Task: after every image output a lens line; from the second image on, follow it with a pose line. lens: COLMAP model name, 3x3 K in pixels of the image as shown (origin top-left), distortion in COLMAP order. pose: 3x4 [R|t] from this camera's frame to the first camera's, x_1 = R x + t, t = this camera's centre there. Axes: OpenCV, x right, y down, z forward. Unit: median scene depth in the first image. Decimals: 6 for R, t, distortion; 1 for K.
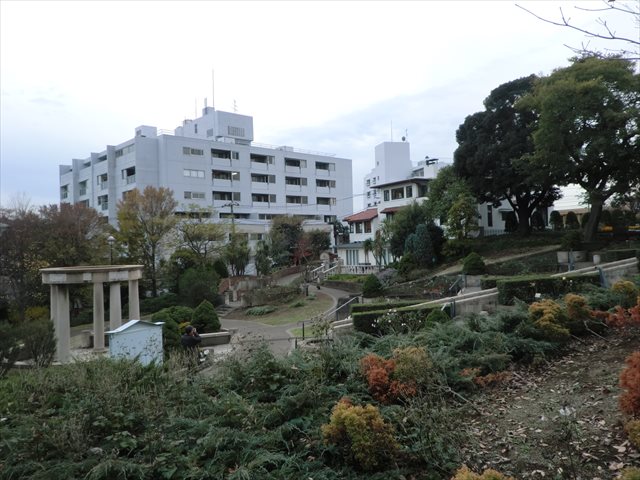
lens RADIAL K [[514.8, 0, 320.0], [0, 514.8, 240.0], [0, 0, 1]] dist [0.037470, -0.056110]
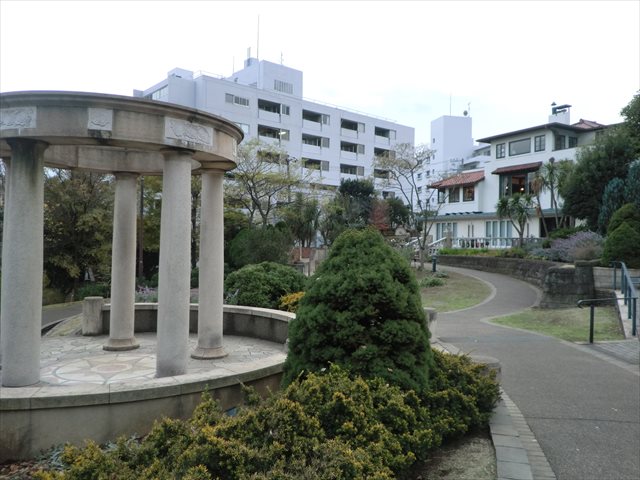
lens RADIAL K [[514.8, 0, 320.0], [0, 514.8, 240.0], [0, 0, 1]] dist [0.037470, -0.056110]
pose [[0.998451, 0.048032, -0.028069, -0.073911], [-0.047781, 0.998812, 0.009543, 0.033768], [0.028494, -0.008187, 0.999560, 0.167494]]
